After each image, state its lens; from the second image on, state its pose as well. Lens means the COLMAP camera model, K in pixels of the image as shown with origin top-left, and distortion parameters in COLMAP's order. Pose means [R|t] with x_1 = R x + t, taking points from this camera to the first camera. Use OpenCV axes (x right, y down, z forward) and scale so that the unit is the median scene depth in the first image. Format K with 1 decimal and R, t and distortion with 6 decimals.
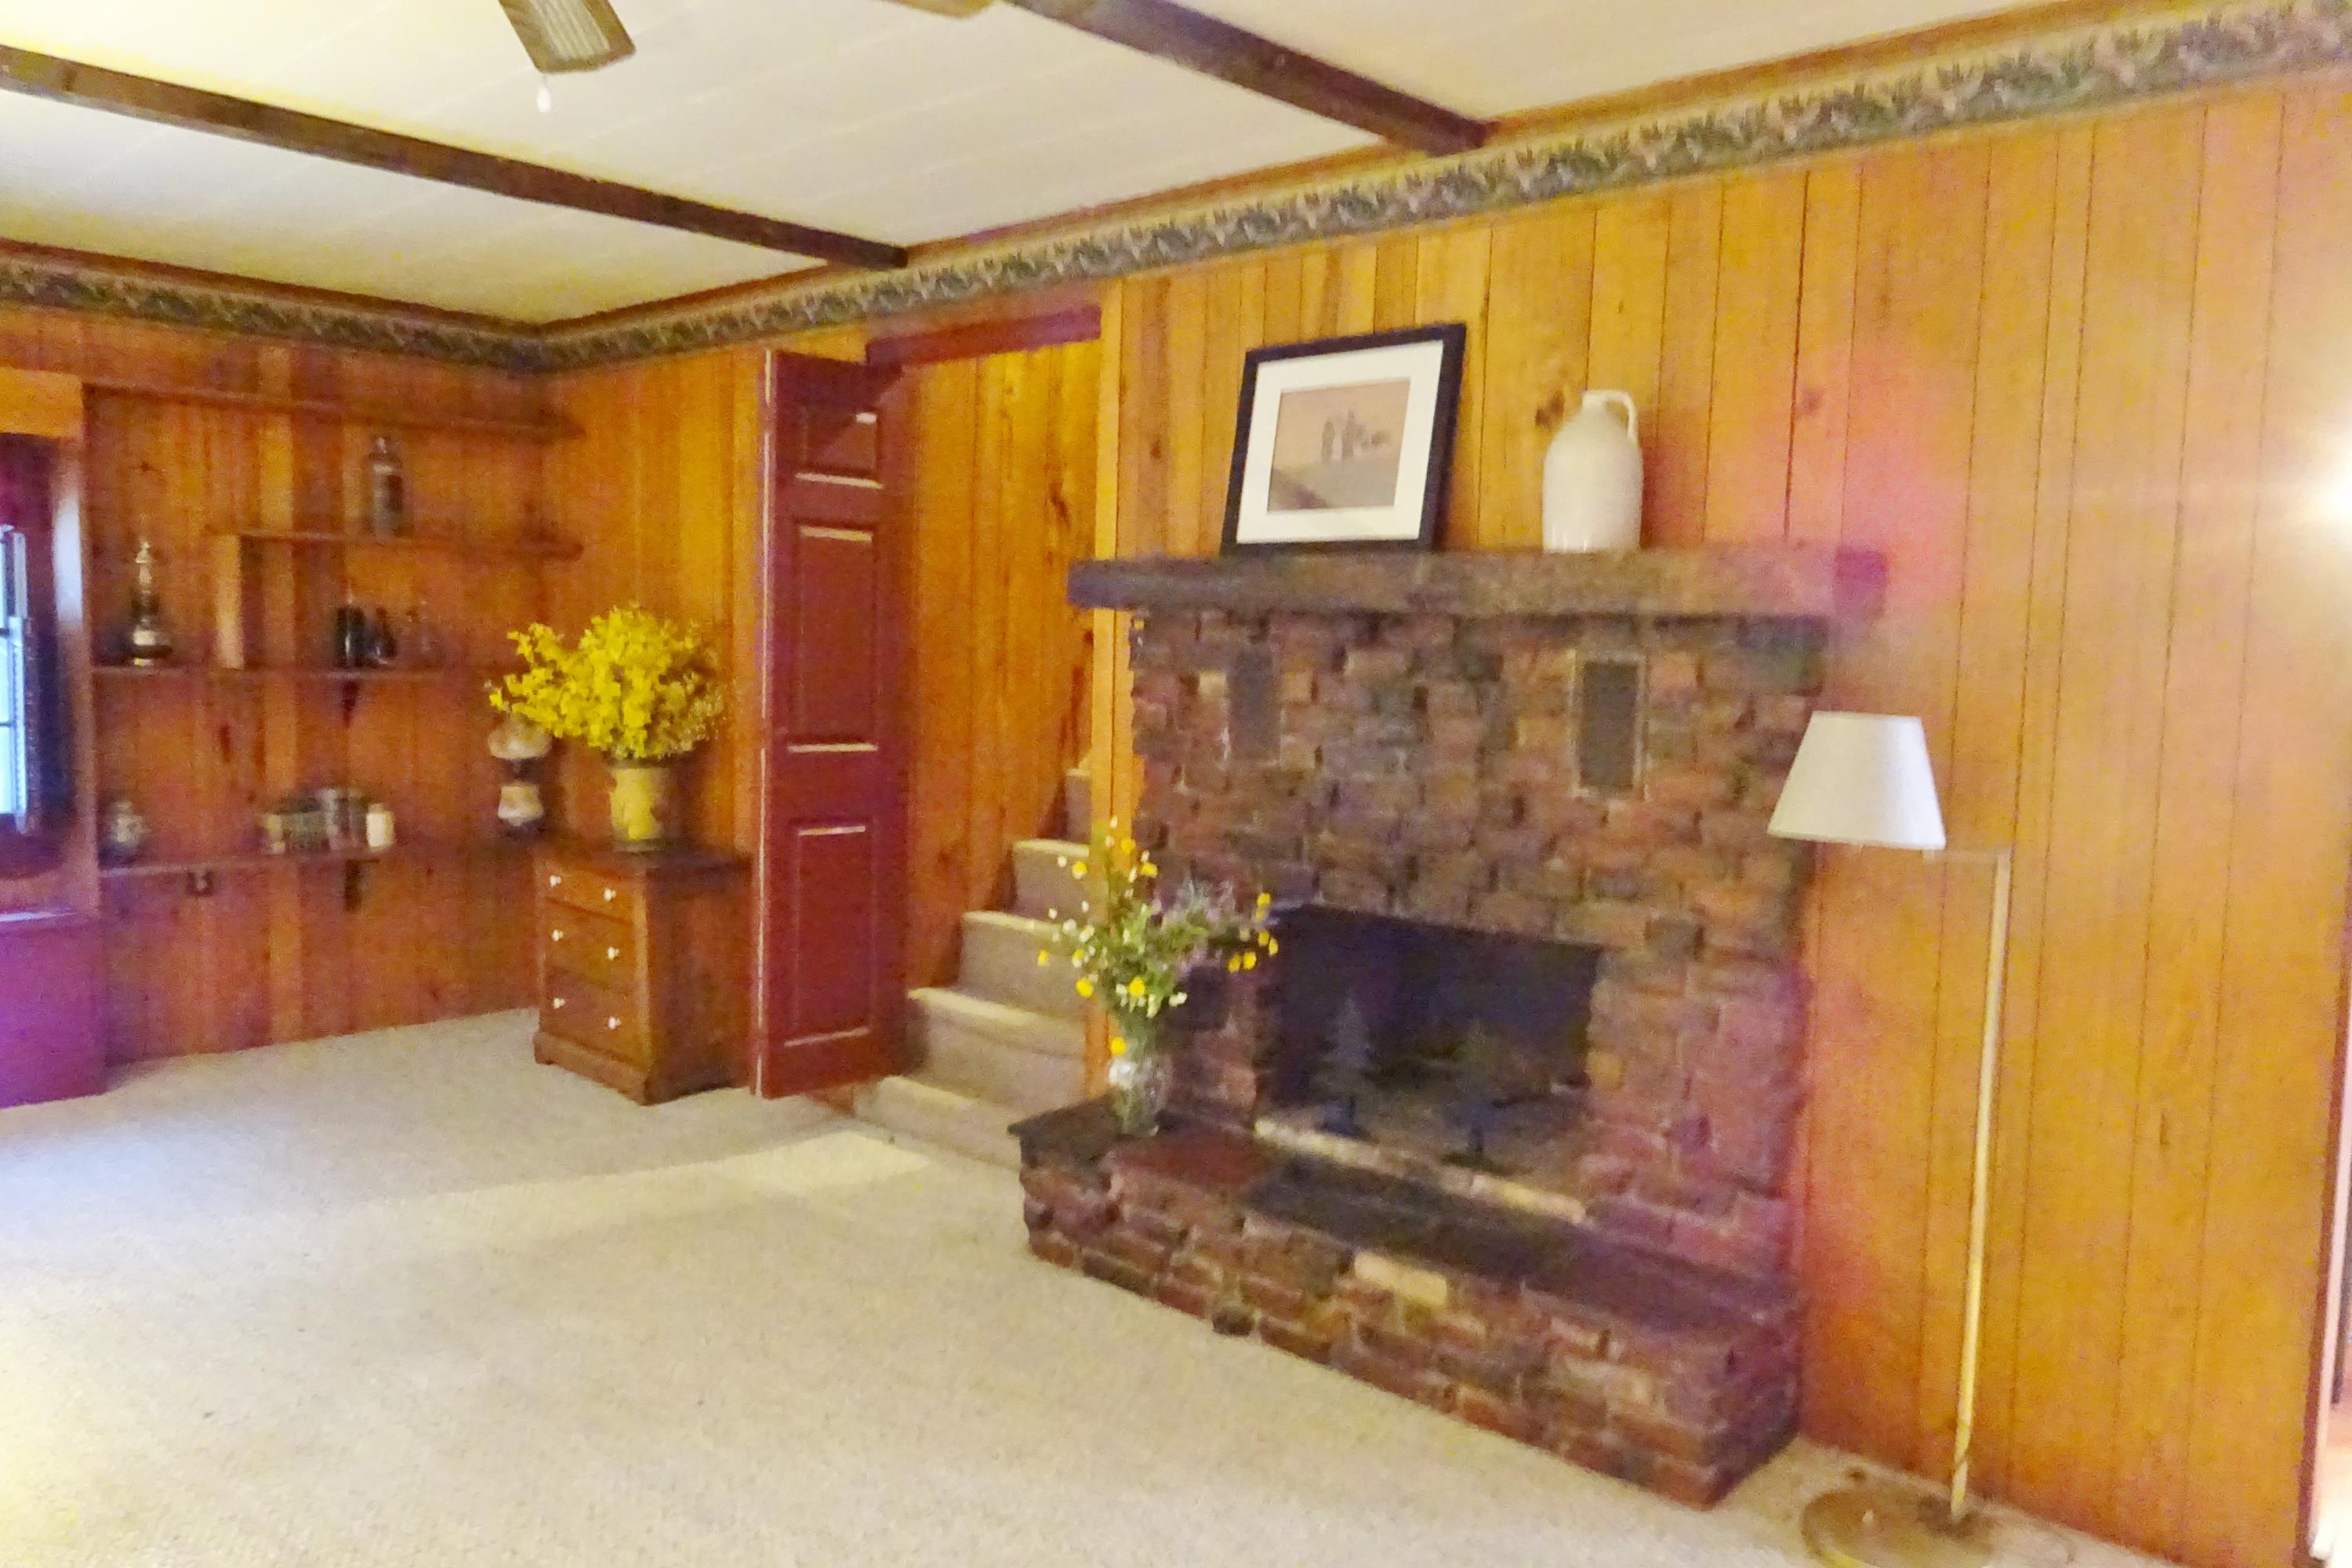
lens RADIAL K [[1764.2, 0, 1176.4], [0, 1764.2, 792.8], [0, 0, 1]] dist [-0.009578, -0.001354]
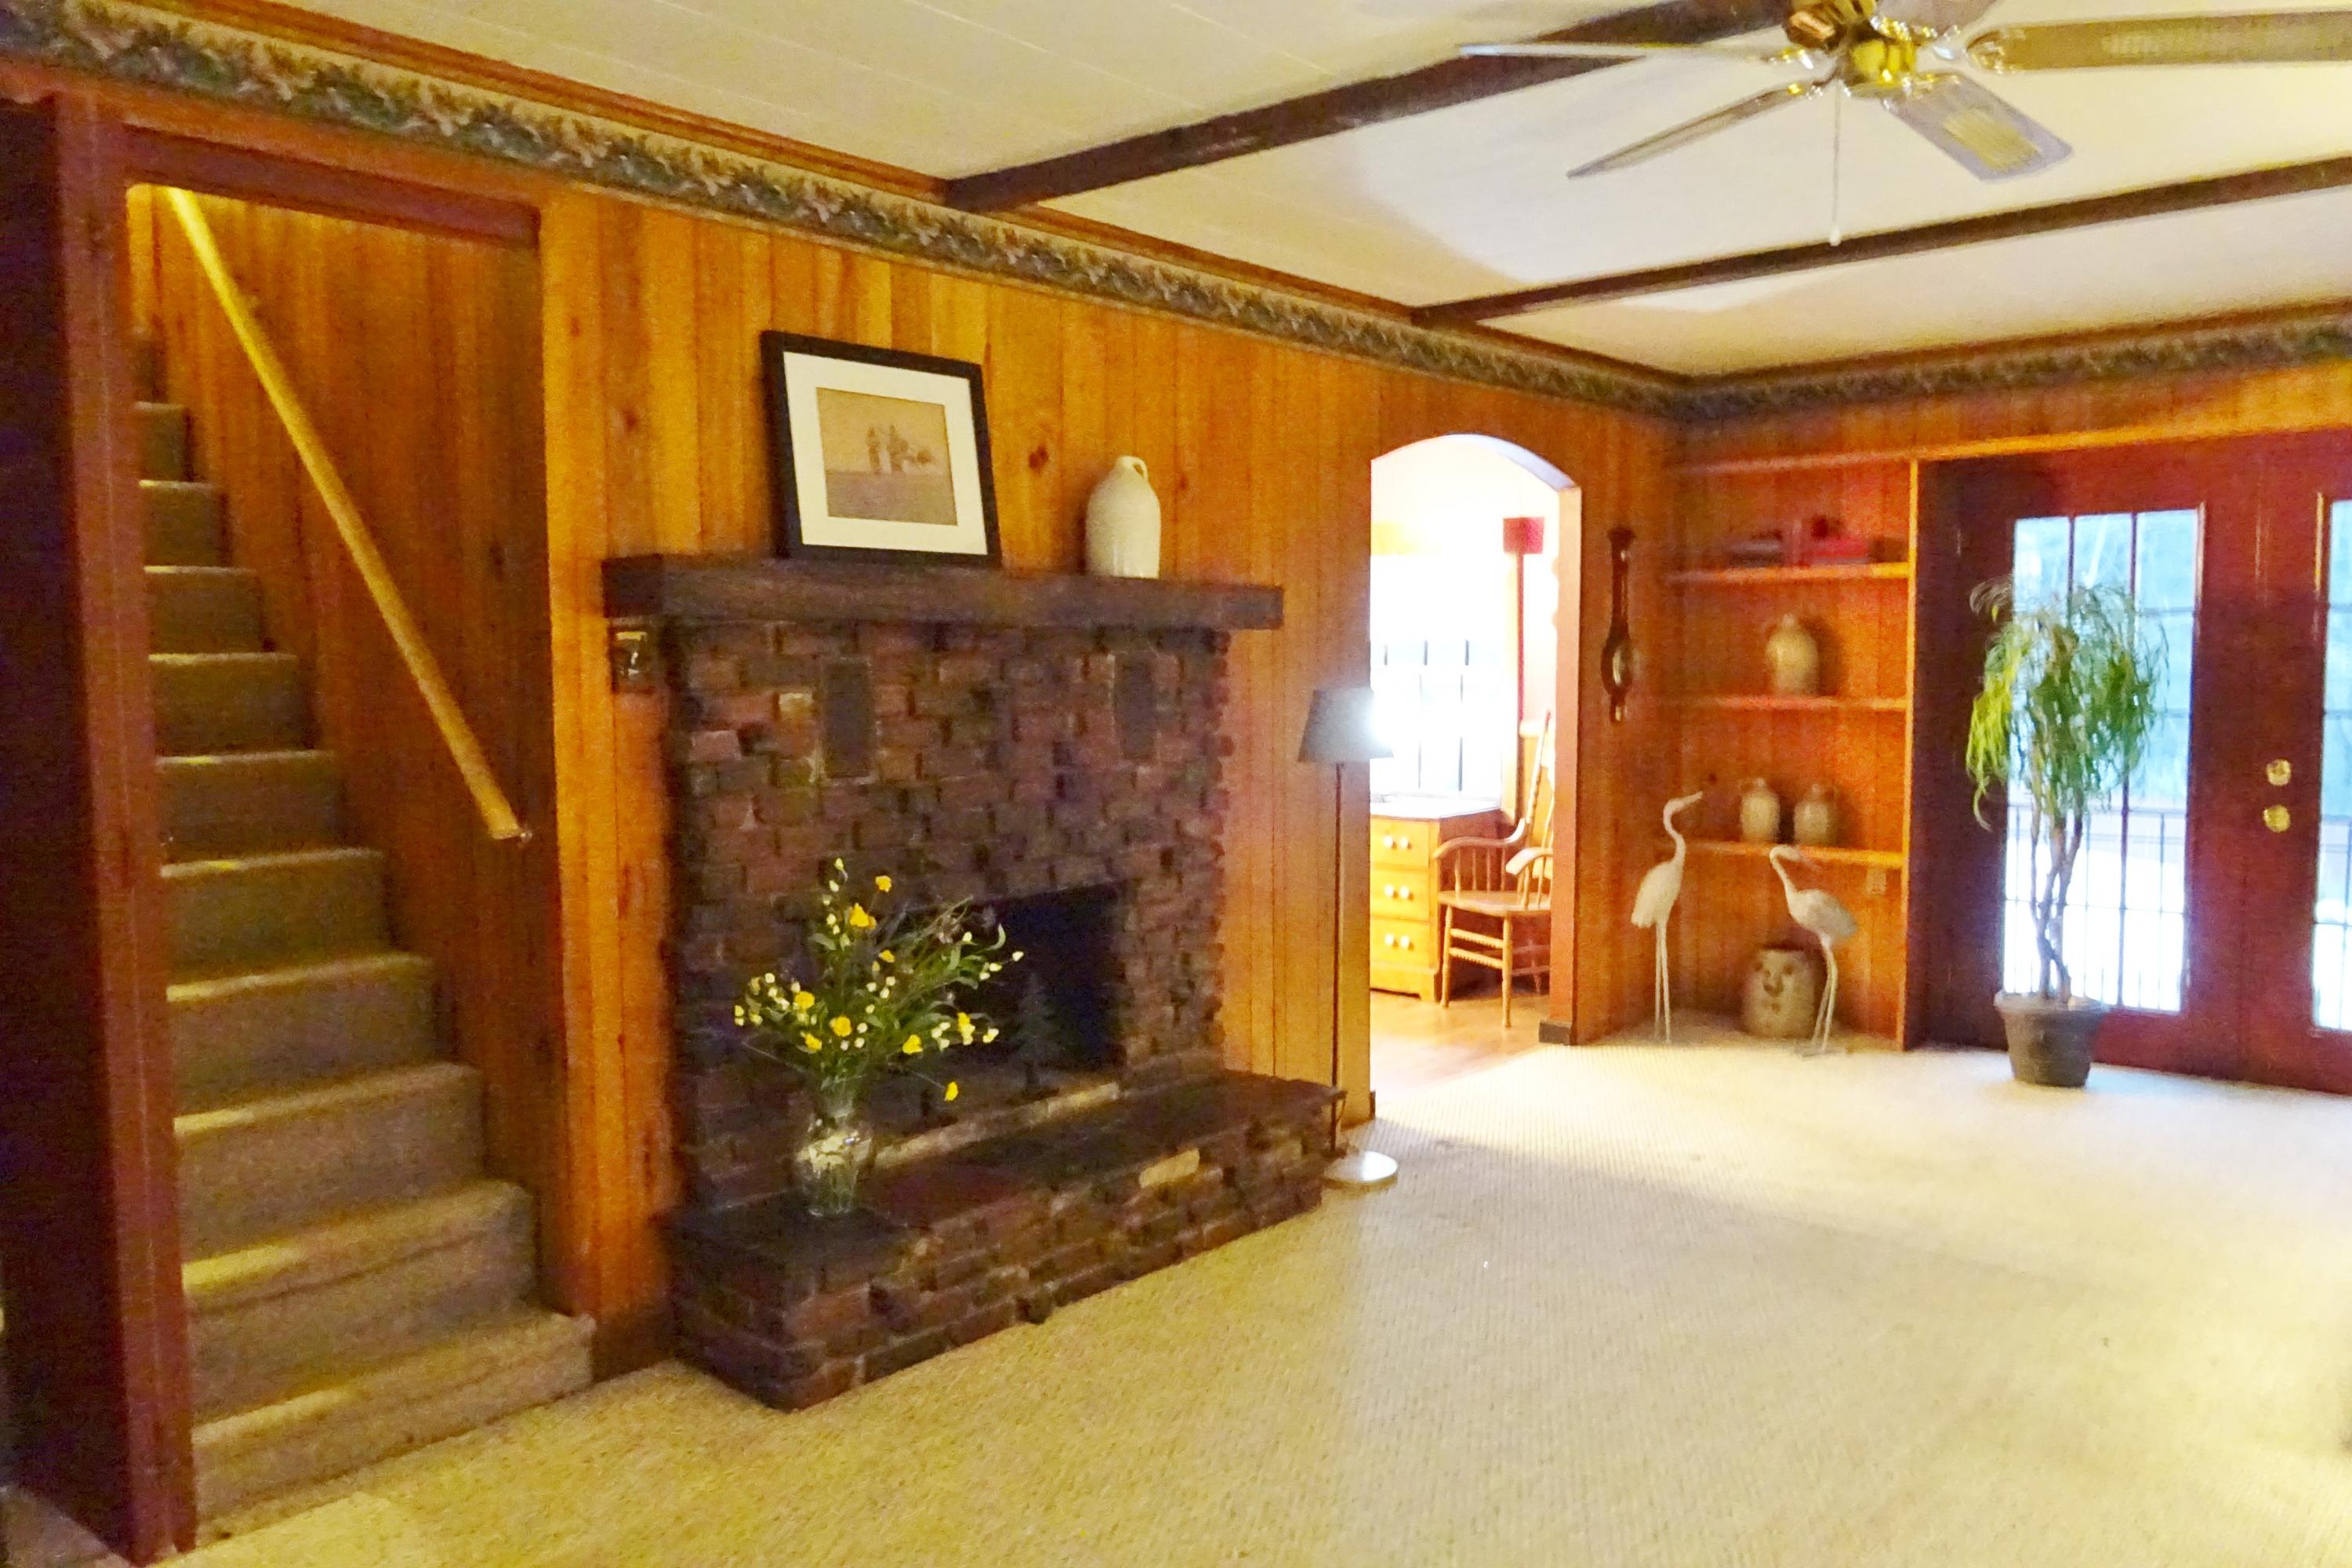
lens RADIAL K [[1796.2, 0, 1176.0], [0, 1796.2, 784.0], [0, 0, 1]] dist [0.007722, 0.002498]
pose [[-0.049018, -0.096675, 0.994108, -0.974912], [0.085188, 0.991273, 0.100600, -0.103299], [-0.995158, 0.089617, -0.040354, 0.913594]]
